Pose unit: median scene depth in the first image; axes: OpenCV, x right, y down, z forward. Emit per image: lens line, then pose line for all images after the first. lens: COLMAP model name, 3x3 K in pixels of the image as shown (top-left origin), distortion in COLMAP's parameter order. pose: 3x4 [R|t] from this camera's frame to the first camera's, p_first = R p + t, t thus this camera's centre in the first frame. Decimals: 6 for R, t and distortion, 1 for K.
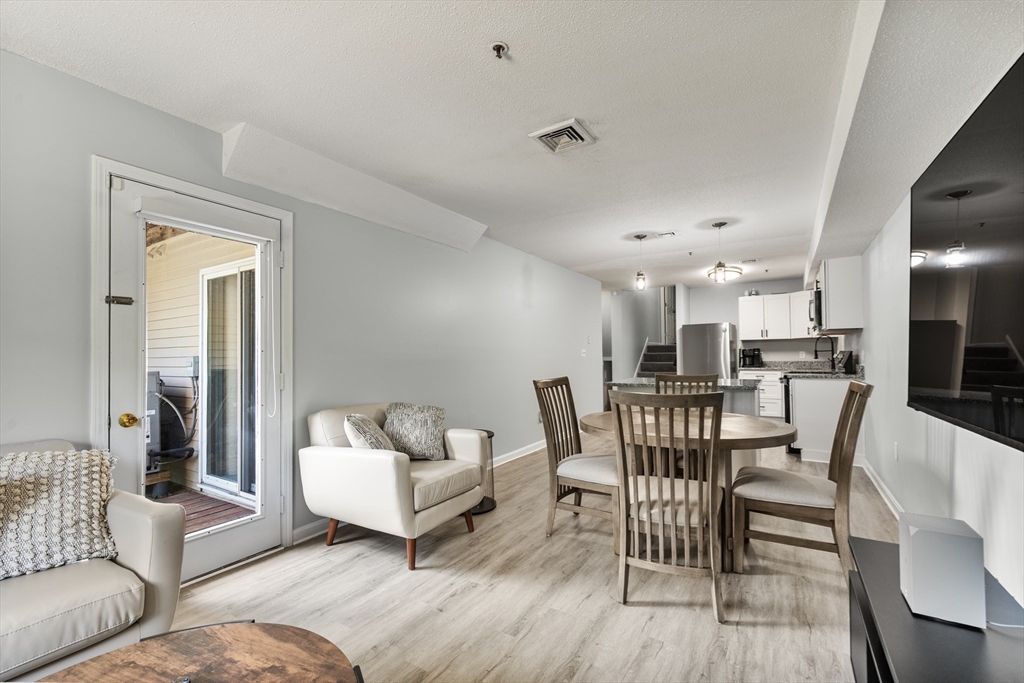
lens RADIAL K [[436.3, 0, 510.7], [0, 436.3, 346.0], [0, 0, 1]] dist [0.000553, 0.000046]
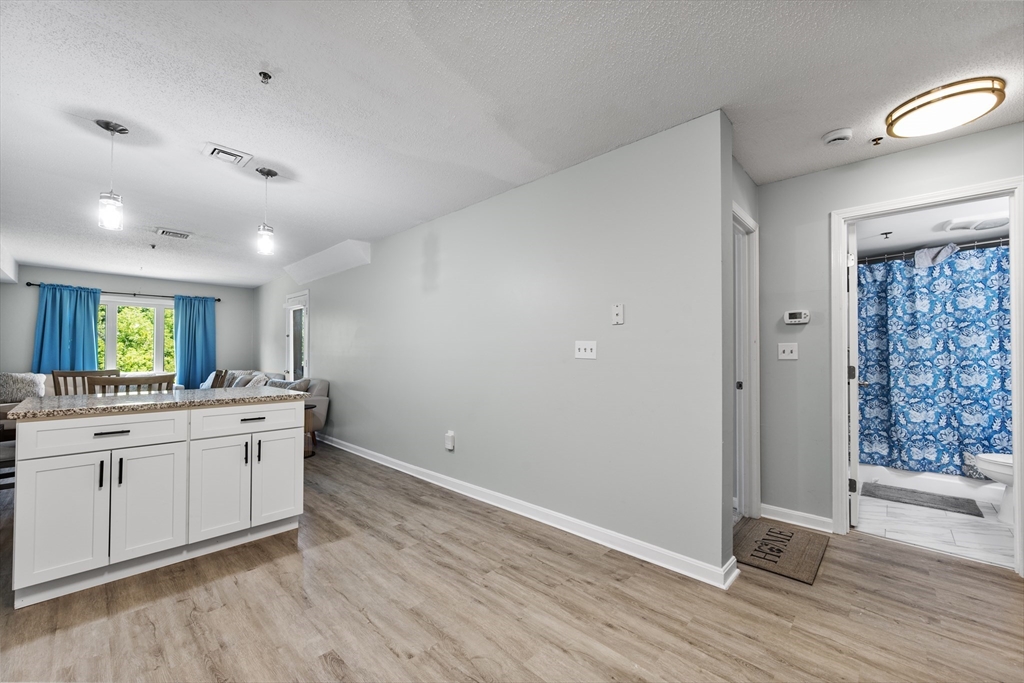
lens RADIAL K [[406.0, 0, 510.9], [0, 406.0, 347.7], [0, 0, 1]] dist [-0.000543, 0.000495]
pose [[-0.203971, -0.007137, -0.978951, 0.507657], [0.022296, 0.999680, -0.011934, 0.014564], [0.978723, -0.024261, -0.203746, 0.915201]]
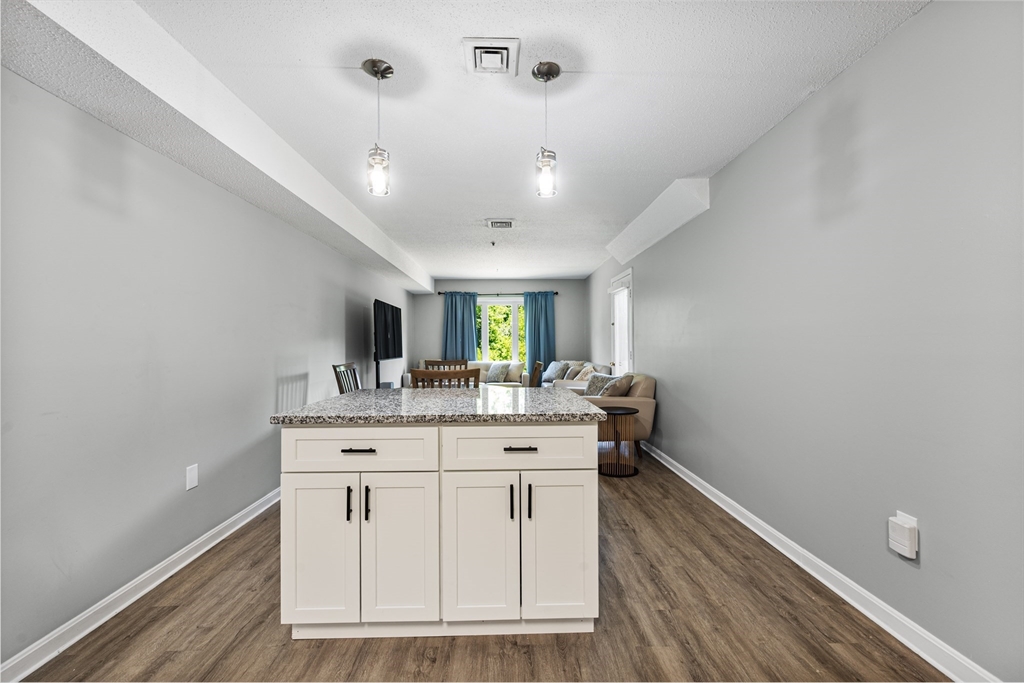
lens RADIAL K [[406.0, 0, 511.2], [0, 406.0, 344.2], [0, 0, 1]] dist [-0.000543, 0.000495]
pose [[-0.836114, 0.013579, -0.548388, 0.343593], [0.026364, 0.999533, -0.015447, 0.013652], [0.547922, -0.027373, -0.836081, 0.813417]]
